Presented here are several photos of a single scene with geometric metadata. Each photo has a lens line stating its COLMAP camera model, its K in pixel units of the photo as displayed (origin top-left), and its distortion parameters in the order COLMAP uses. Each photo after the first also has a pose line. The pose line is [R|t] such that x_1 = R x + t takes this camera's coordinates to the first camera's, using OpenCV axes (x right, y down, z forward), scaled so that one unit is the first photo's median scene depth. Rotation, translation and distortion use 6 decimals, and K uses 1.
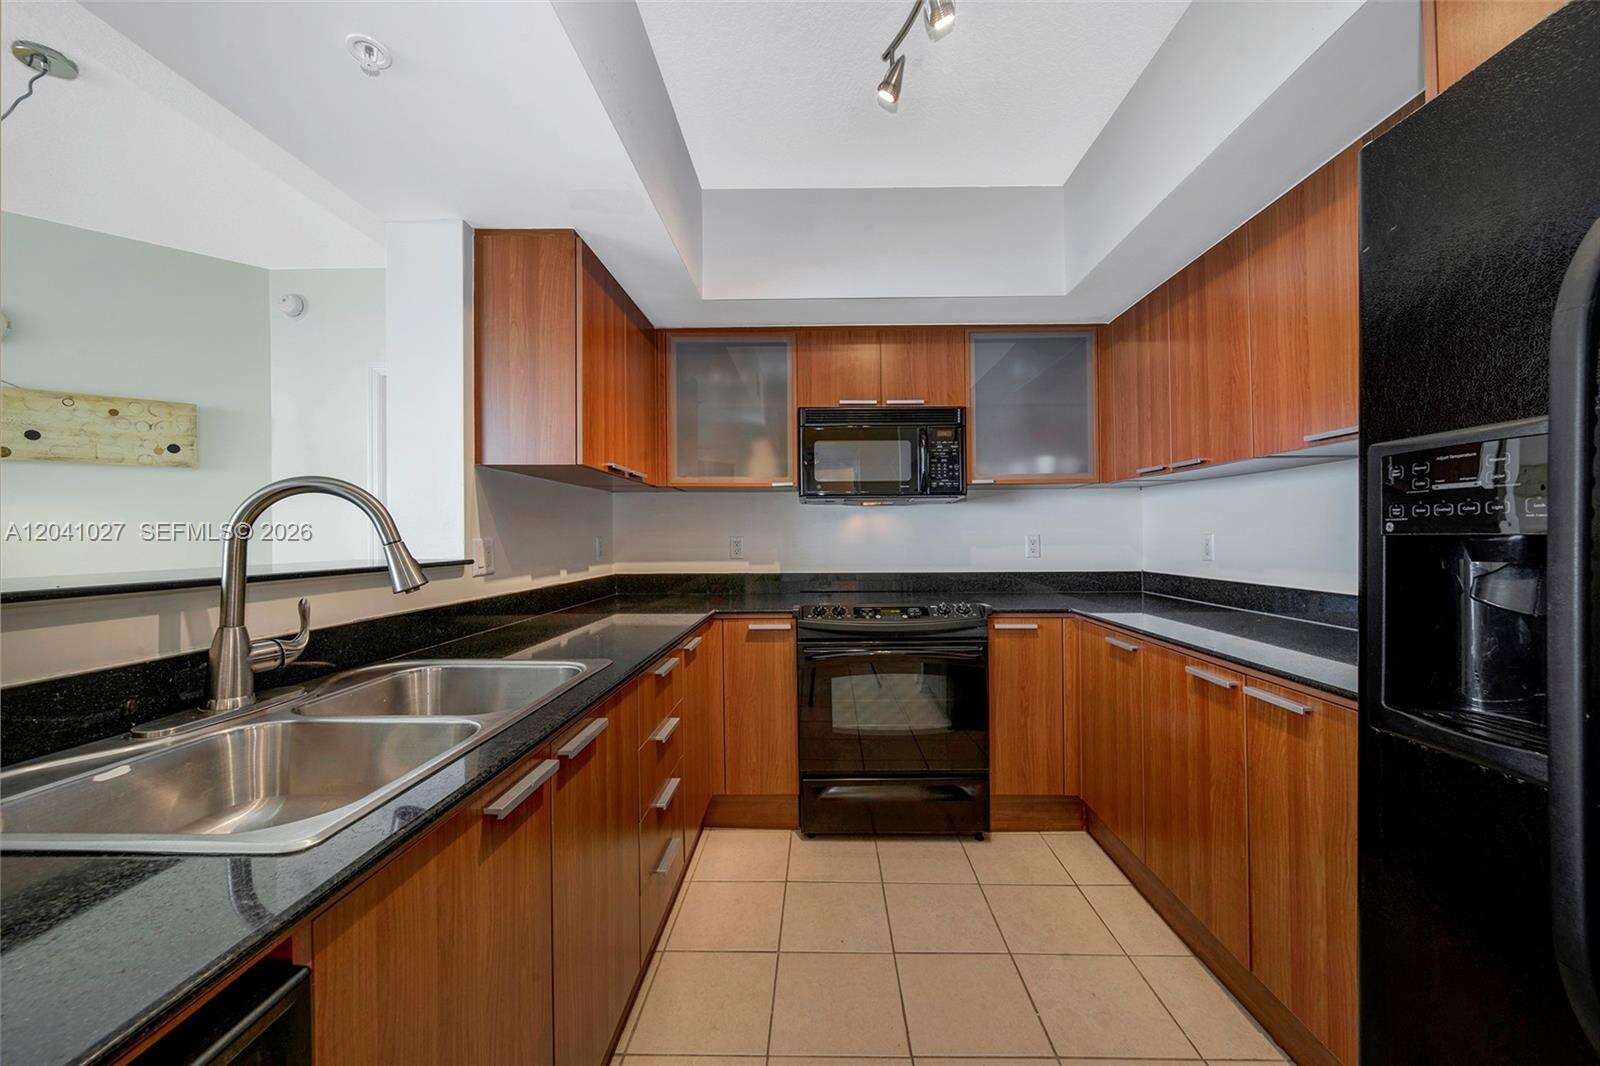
lens RADIAL K [[604.8, 0, 807.3], [0, 604.8, 519.6], [0, 0, 1]] dist [-0.002809, -0.000327]
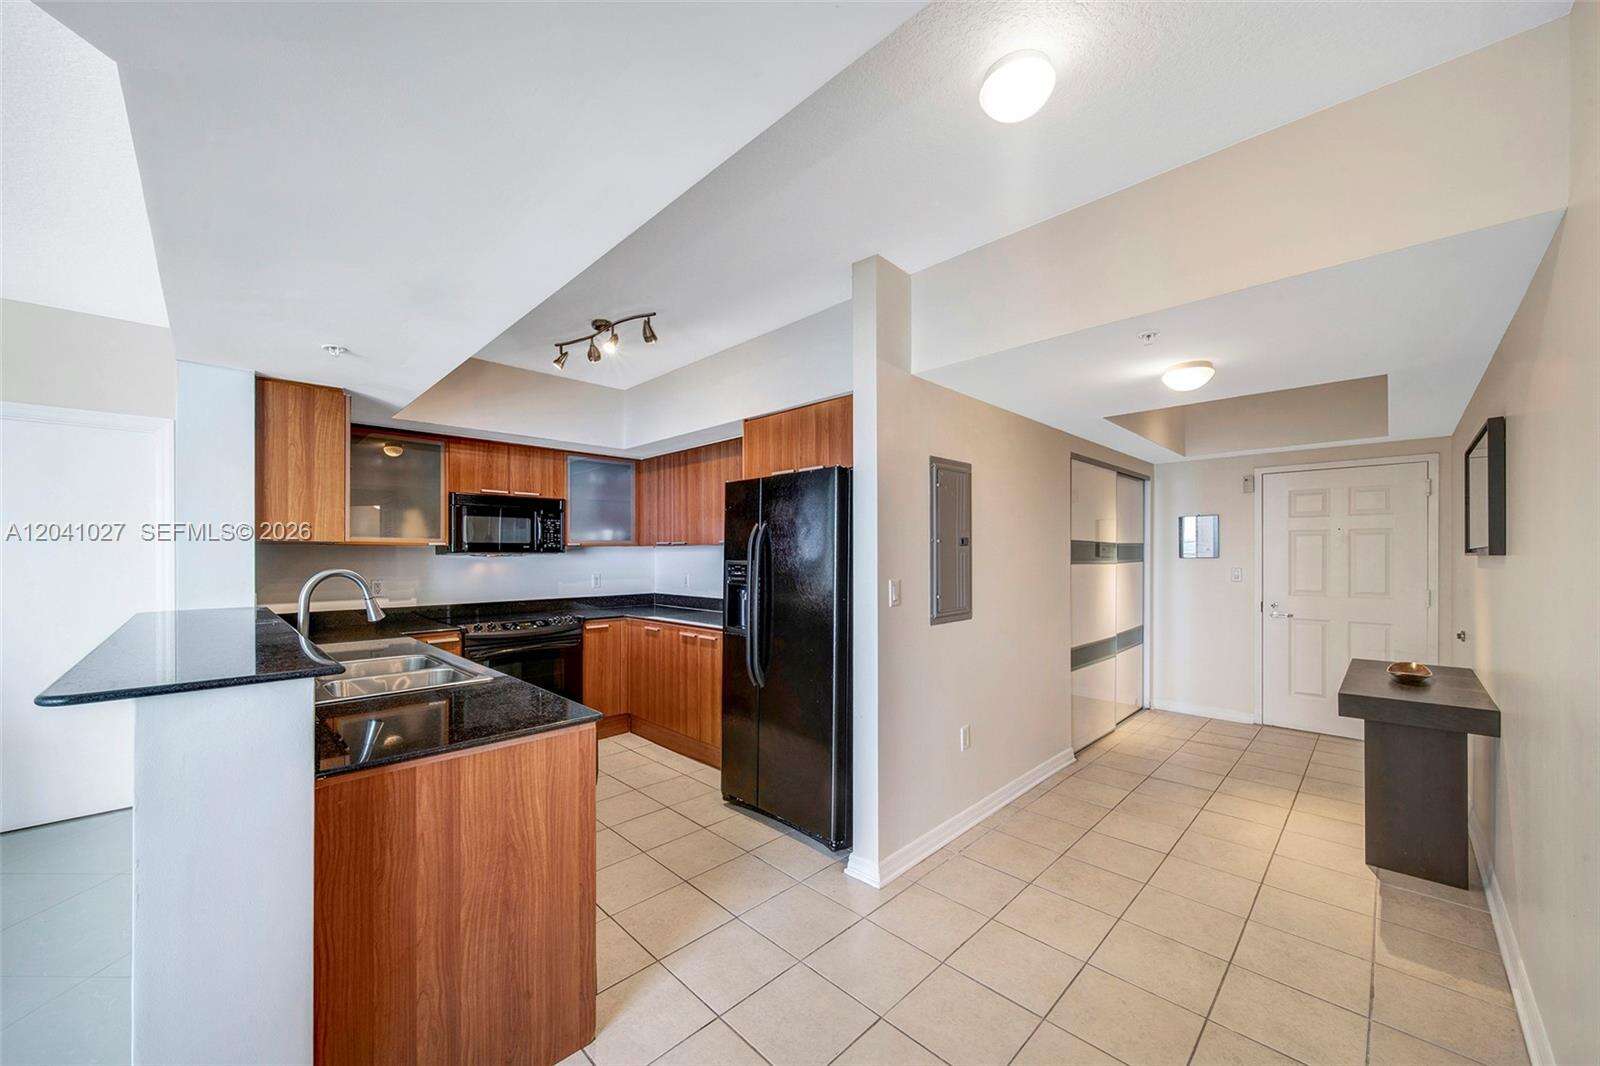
lens RADIAL K [[591.4, 0, 794.6], [0, 591.4, 559.1], [0, 0, 1]] dist [-0.000609, -0.000098]
pose [[0.714462, -0.002499, 0.699669, -0.452598], [-0.016089, 0.999671, 0.019999, -0.068929], [-0.699489, -0.025546, 0.714187, -0.650825]]
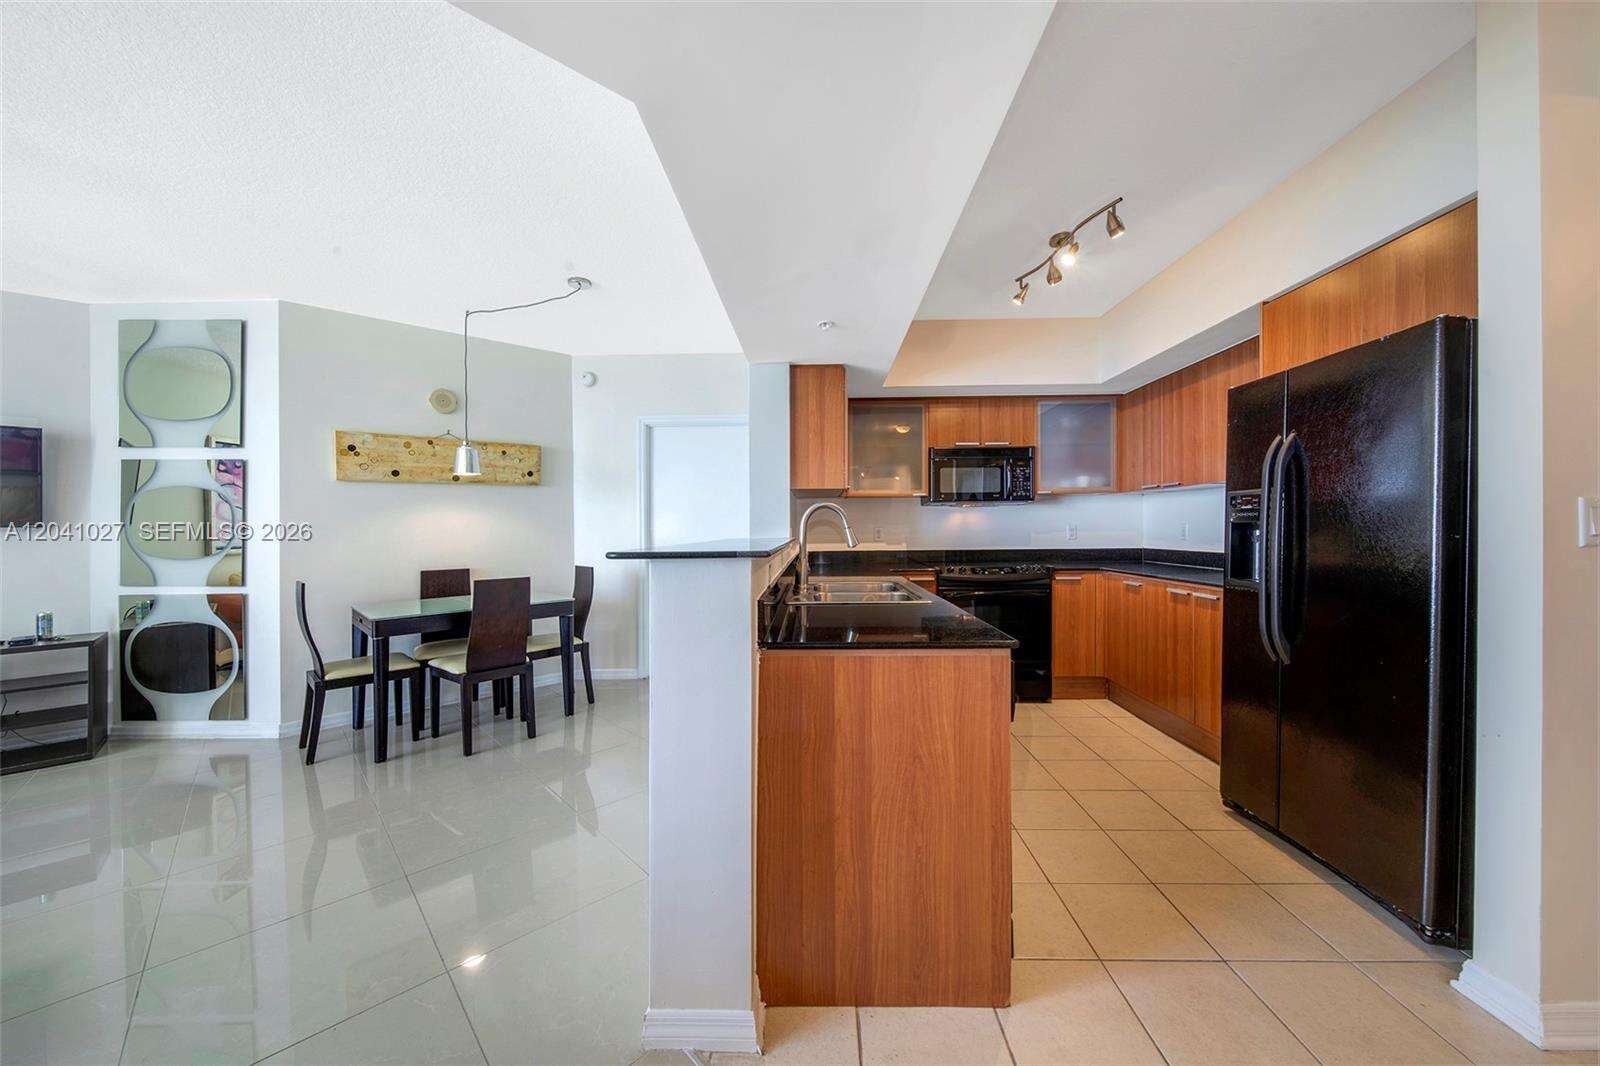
lens RADIAL K [[572.4, 0, 800.0], [0, 572.4, 533.0], [0, 0, 1]] dist [-0.001332, -0.000322]
pose [[0.999613, -0.004472, -0.027459, -0.347298], [0.005389, 0.999427, 0.033420, -0.008610], [0.027294, -0.033555, 0.999064, -0.596287]]
